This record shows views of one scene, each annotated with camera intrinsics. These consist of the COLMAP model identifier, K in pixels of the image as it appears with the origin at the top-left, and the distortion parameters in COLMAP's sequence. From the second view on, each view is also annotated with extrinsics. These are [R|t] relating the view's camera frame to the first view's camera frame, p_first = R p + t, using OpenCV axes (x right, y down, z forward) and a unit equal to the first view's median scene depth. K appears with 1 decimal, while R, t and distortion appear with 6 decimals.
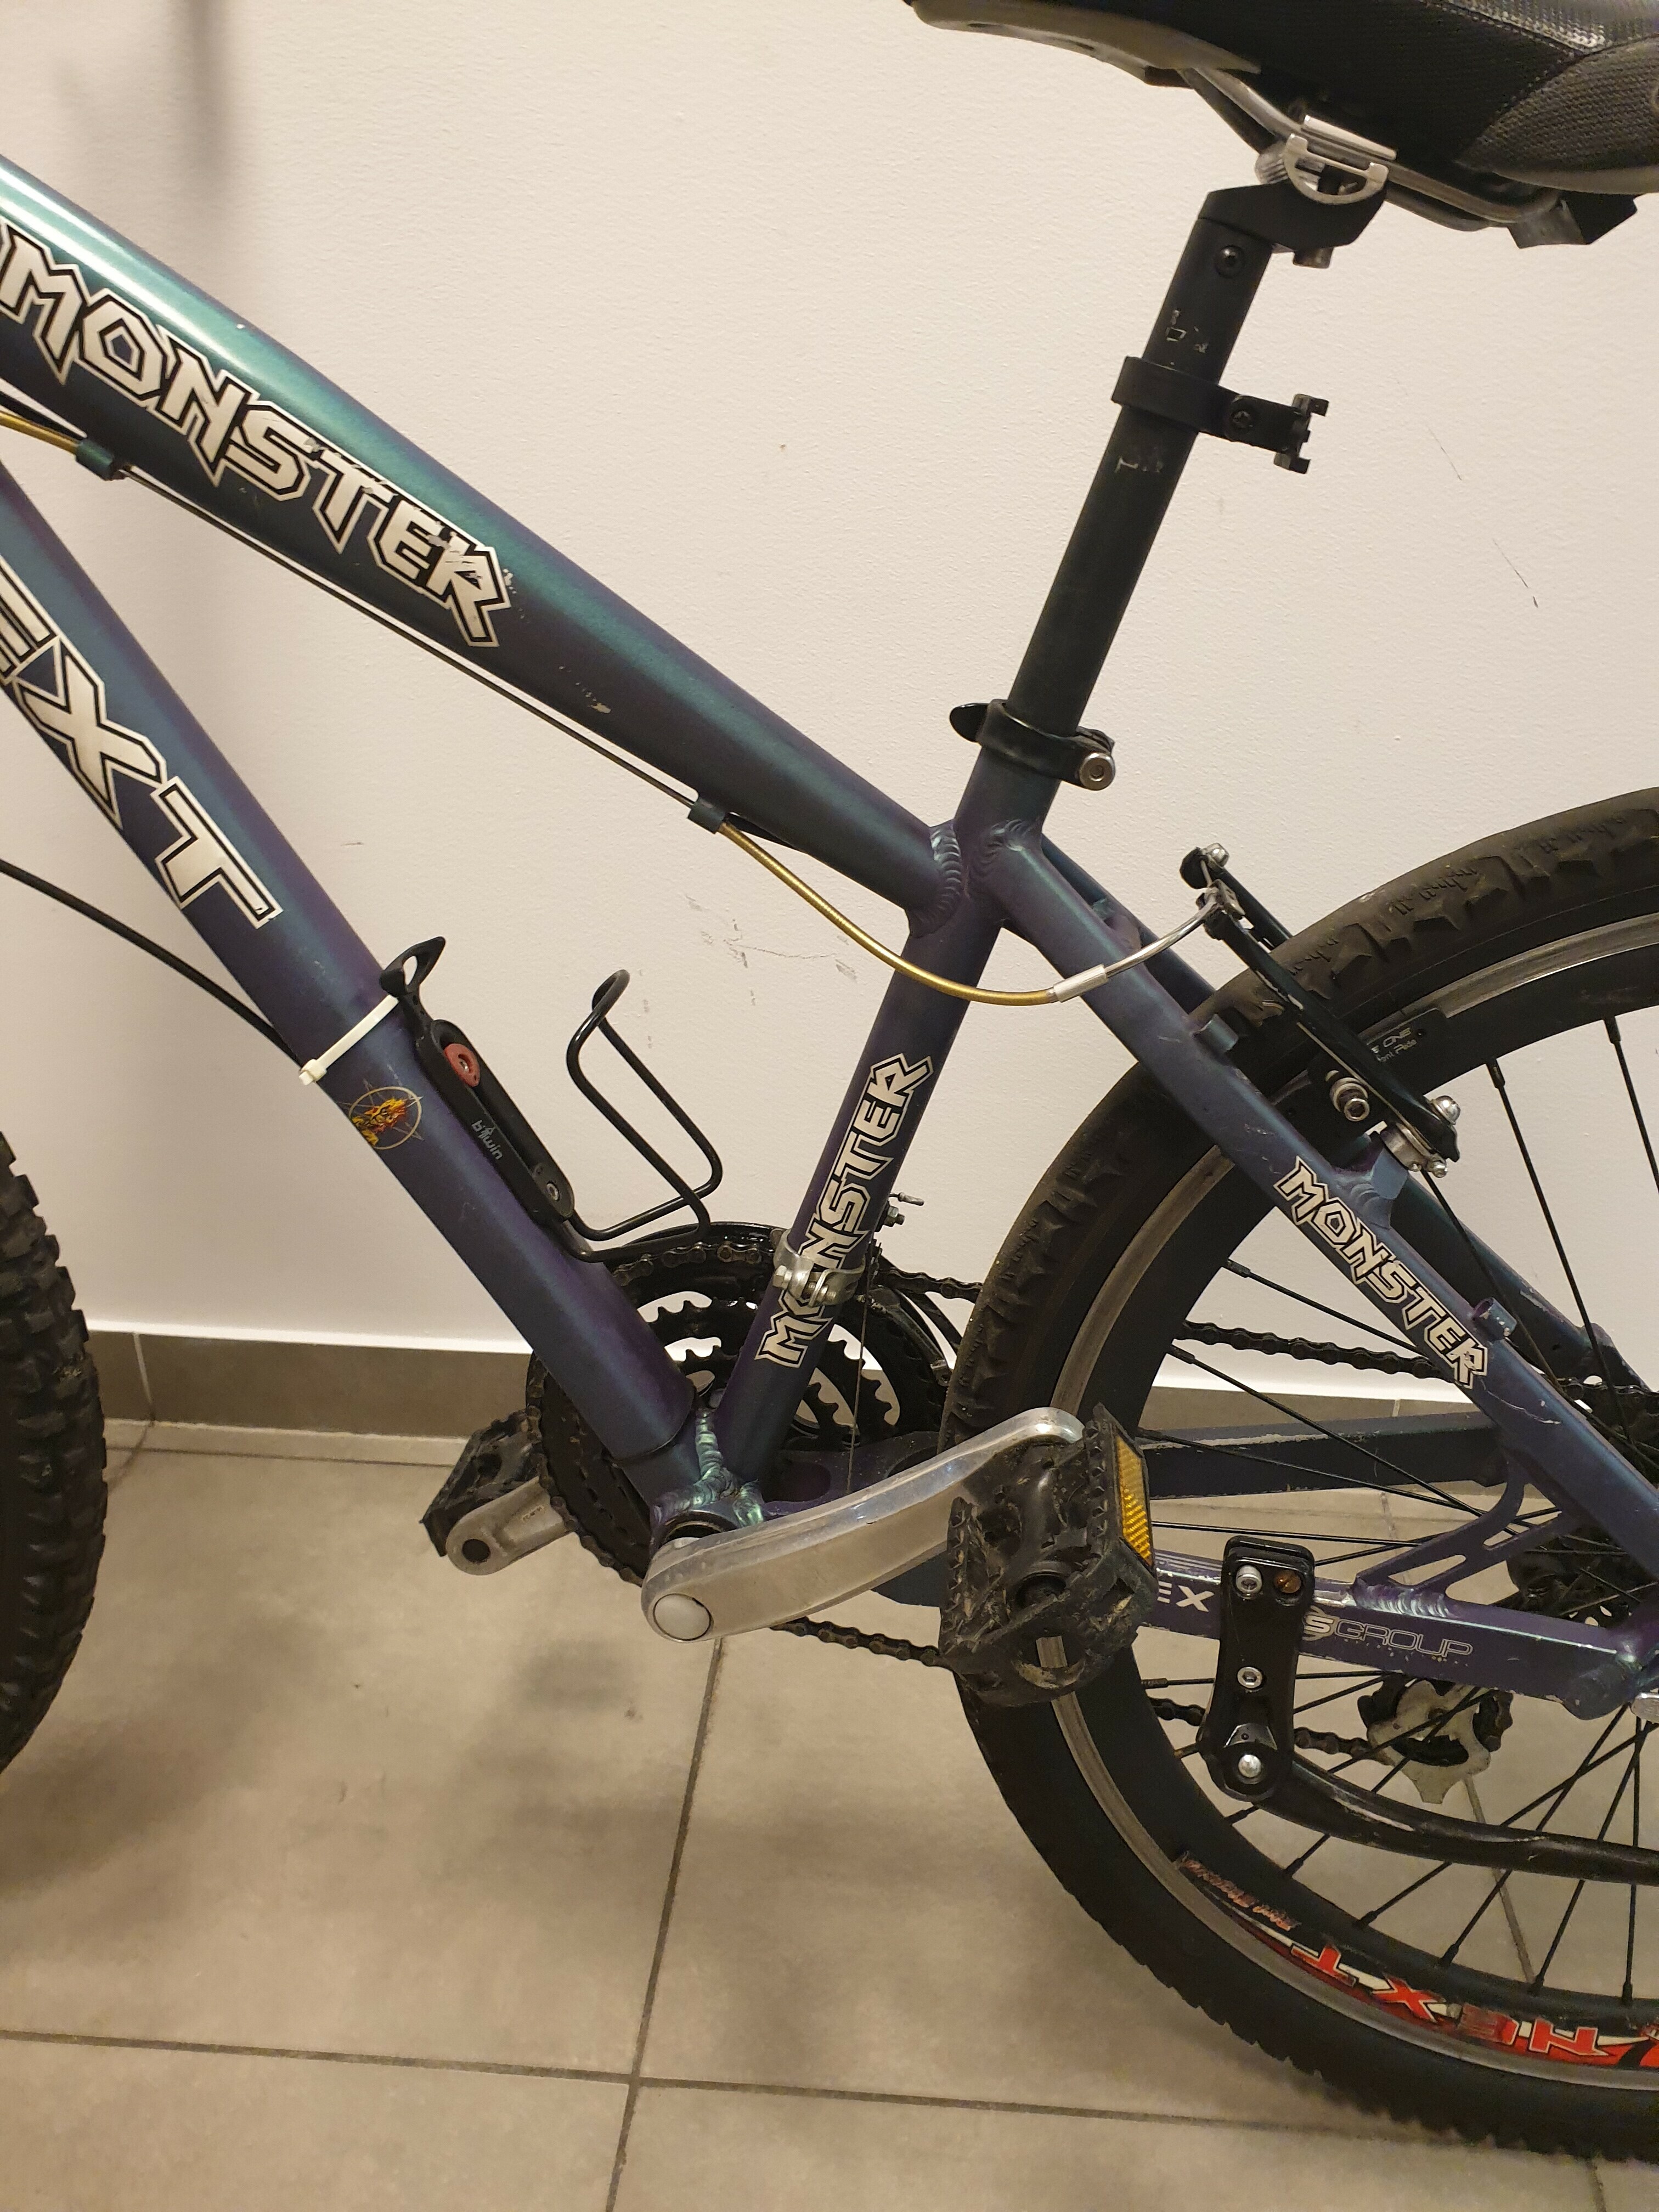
lens RADIAL K [[1772.7, 0, 829.5], [0, 1772.7, 1106.0], [0, 0, 1]] dist [-0.009220, 0.020752]
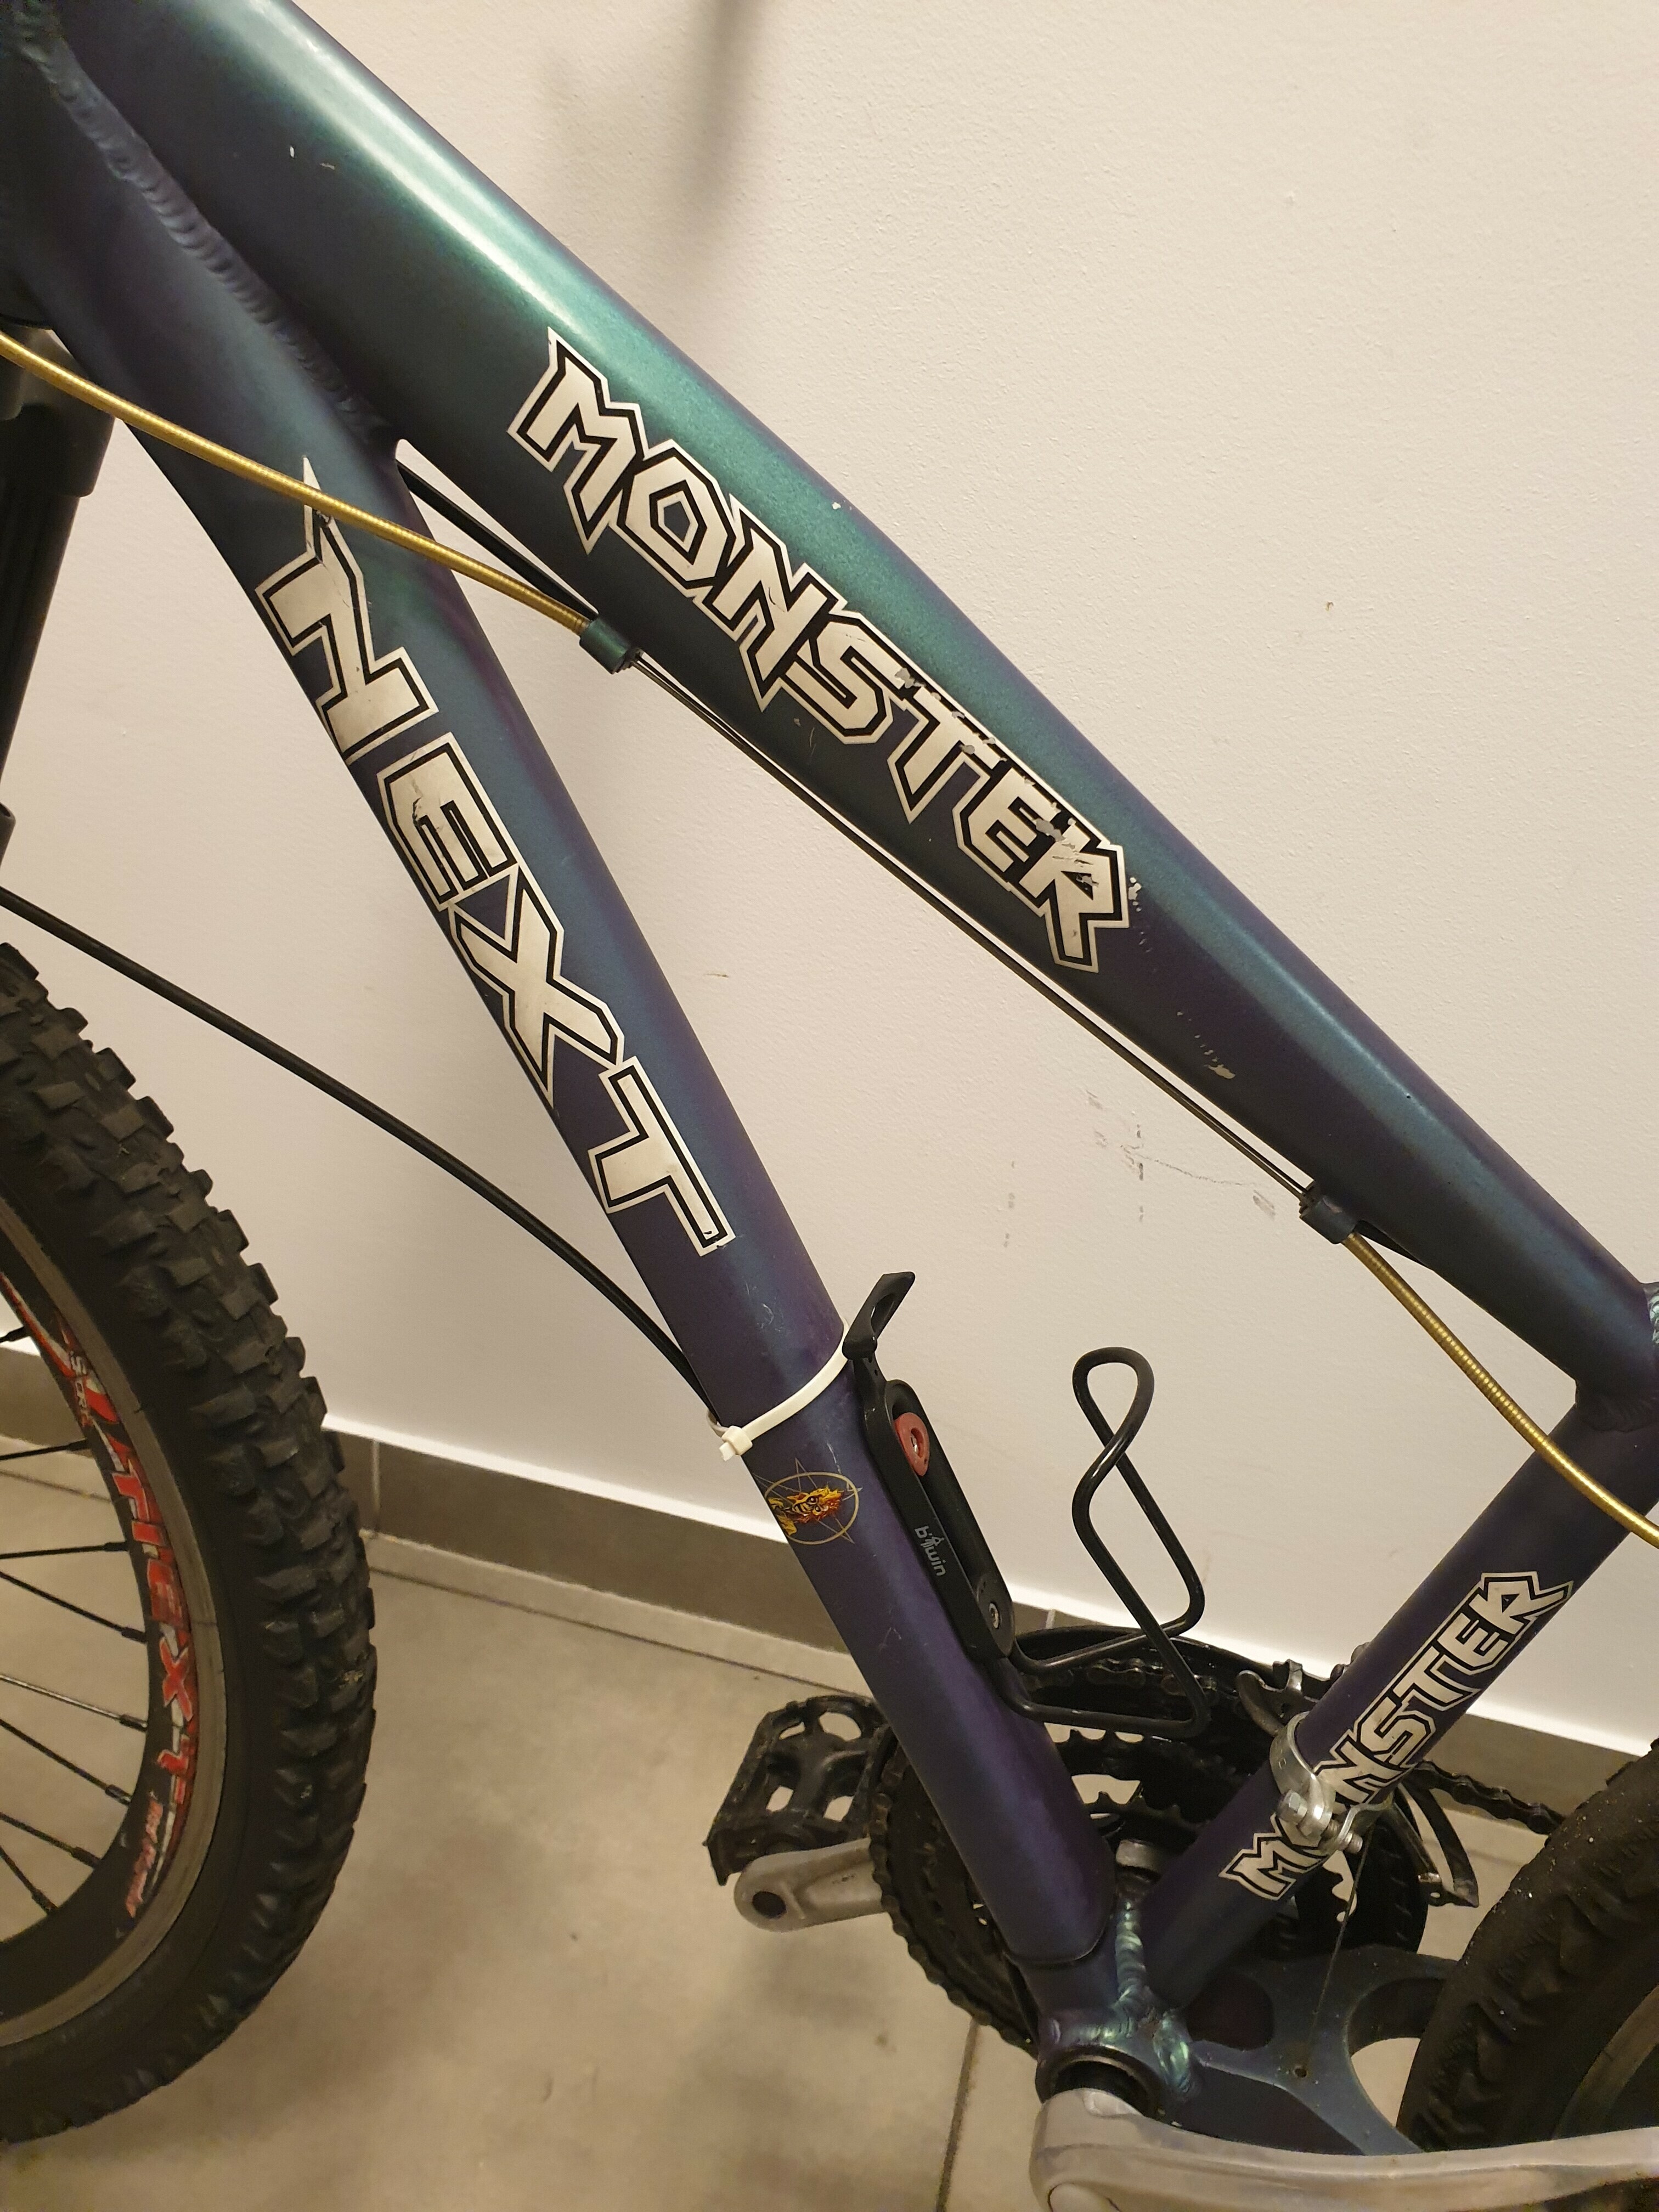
lens RADIAL K [[1736.9, 0, 829.5], [0, 1736.9, 1106.0], [0, 0, 1]] dist [0.155673, -0.317108]
pose [[0.983055, 0.156396, -0.095620, -0.210179], [-0.155060, 0.987676, 0.021292, -0.194823], [0.097771, -0.006104, 0.995190, 0.255274]]
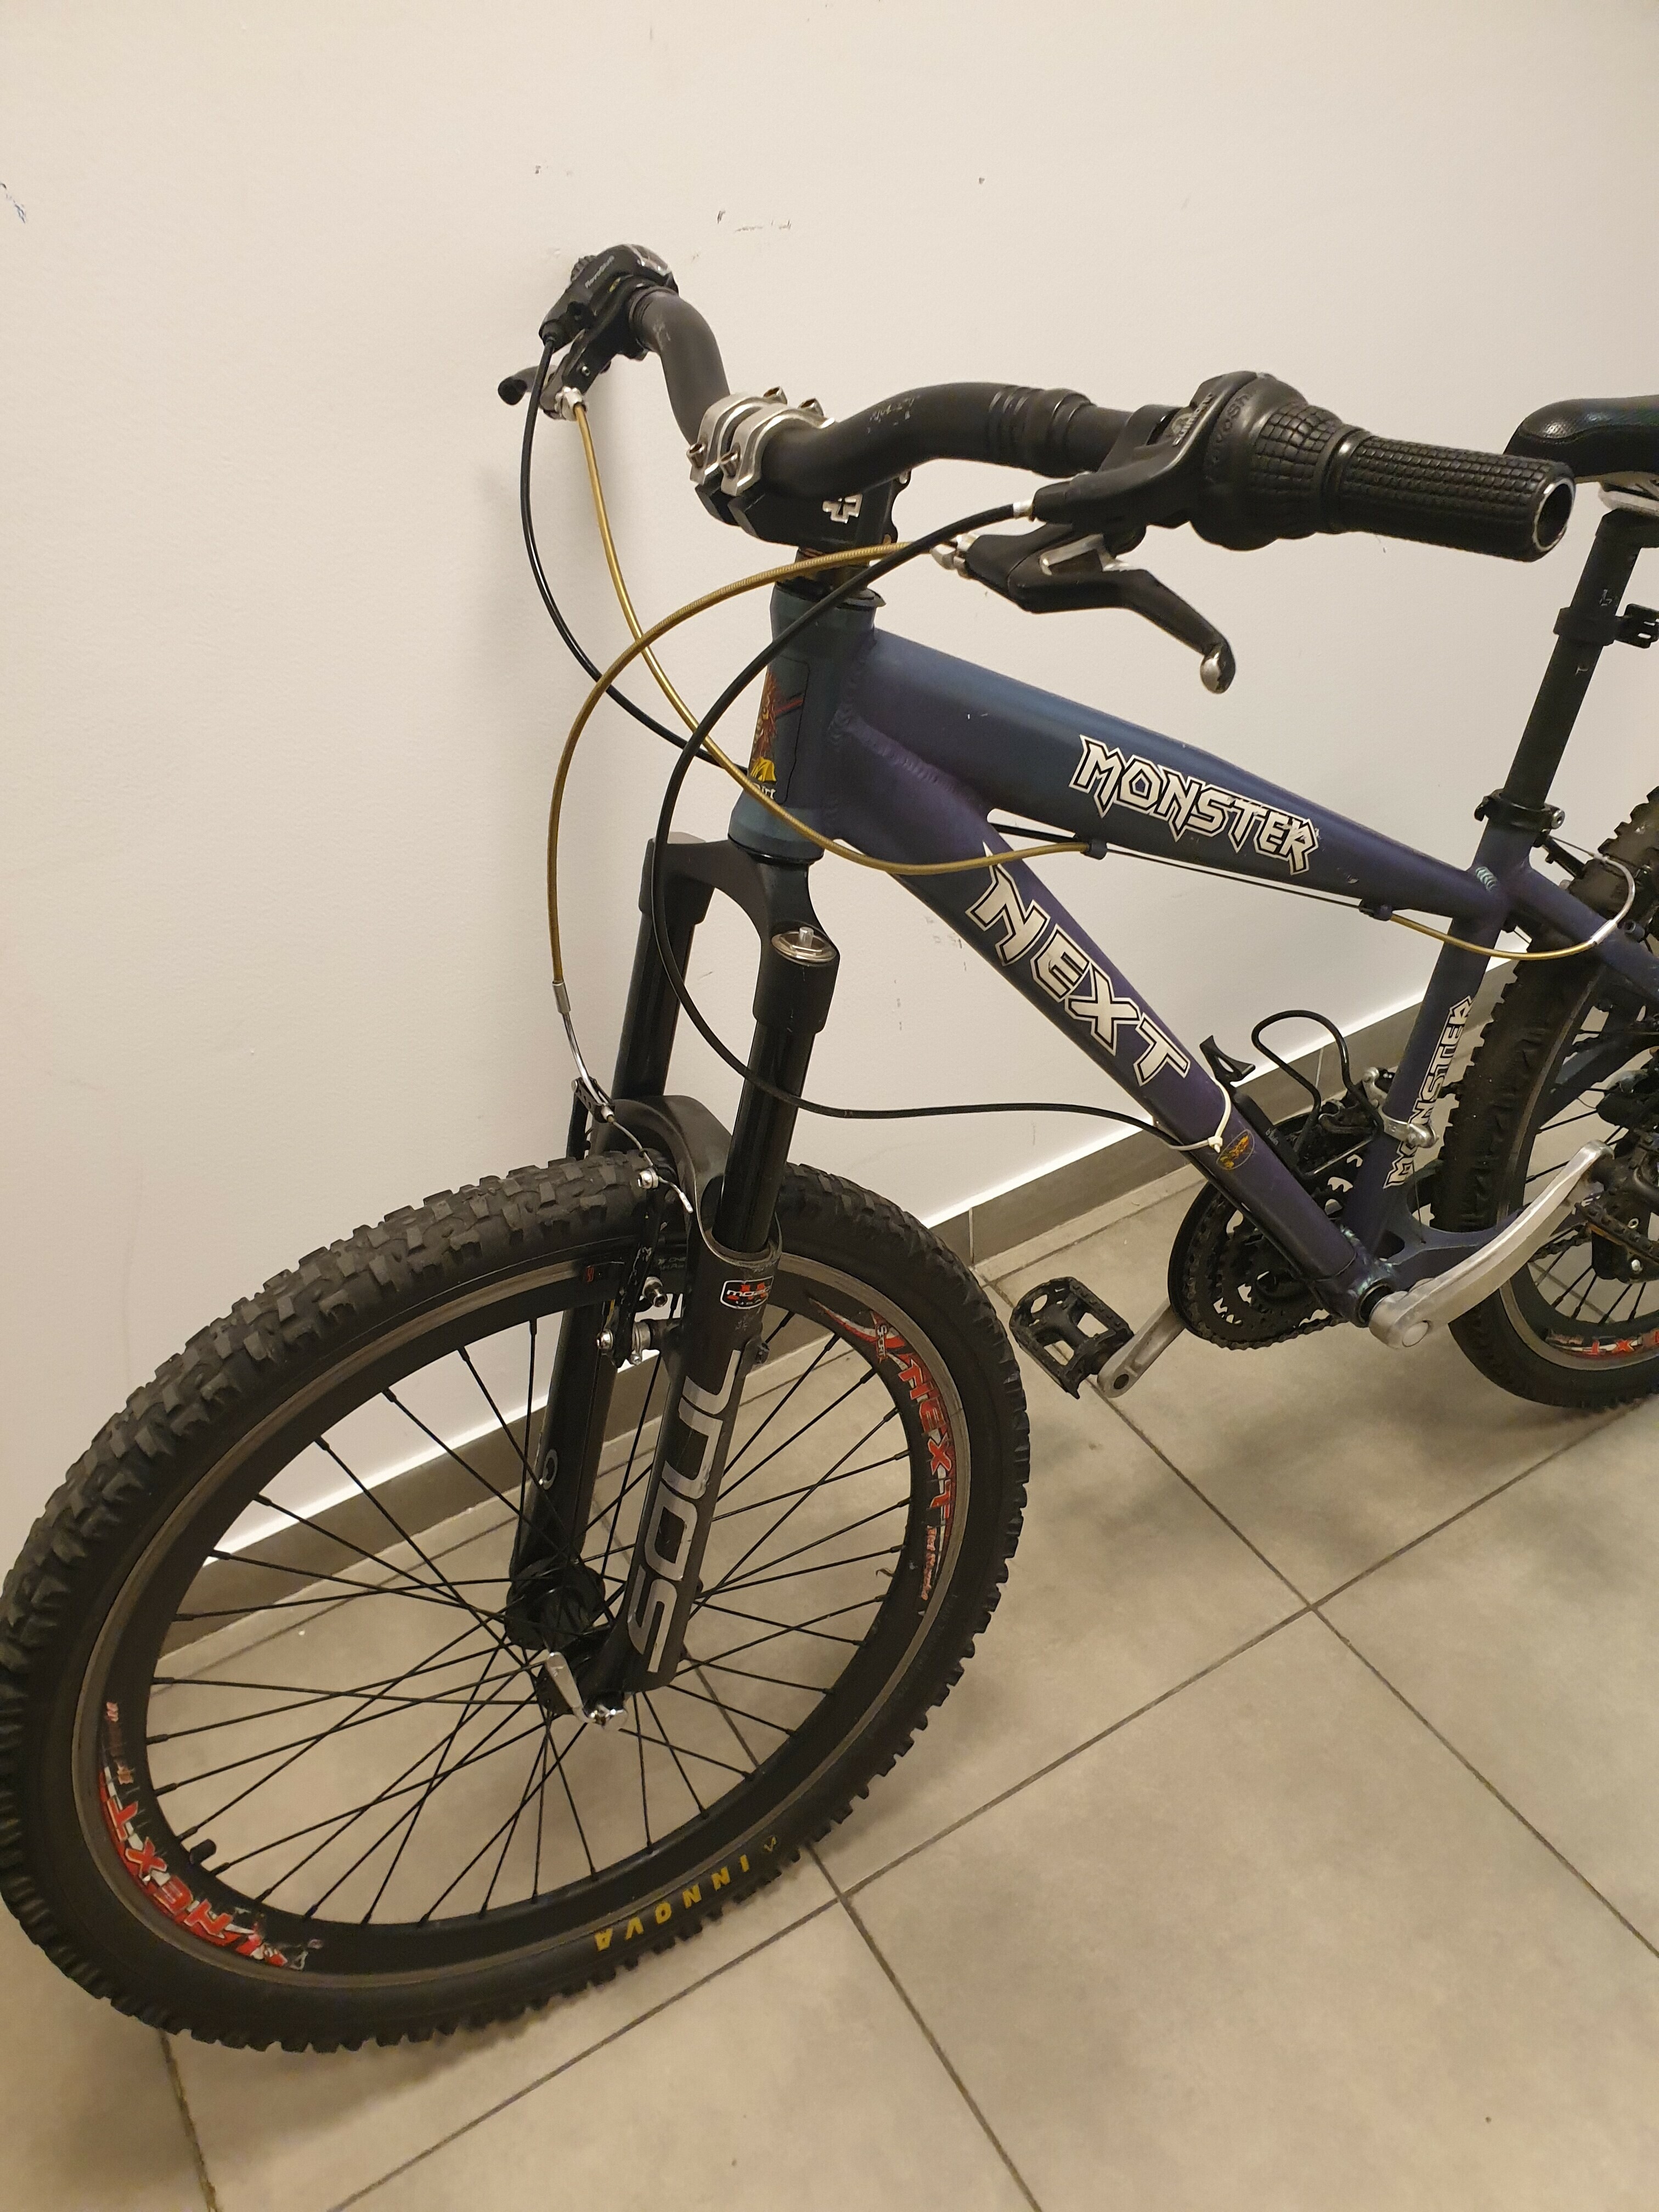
lens RADIAL K [[1792.4, 0, 821.1], [0, 1792.4, 1157.7], [0, 0, 1]] dist [0.012774, 0.001395]
pose [[0.813666, -0.422019, 0.399810, -1.323505], [0.329244, 0.901350, 0.281365, -0.625259], [-0.479110, -0.097302, 0.872345, -0.298338]]
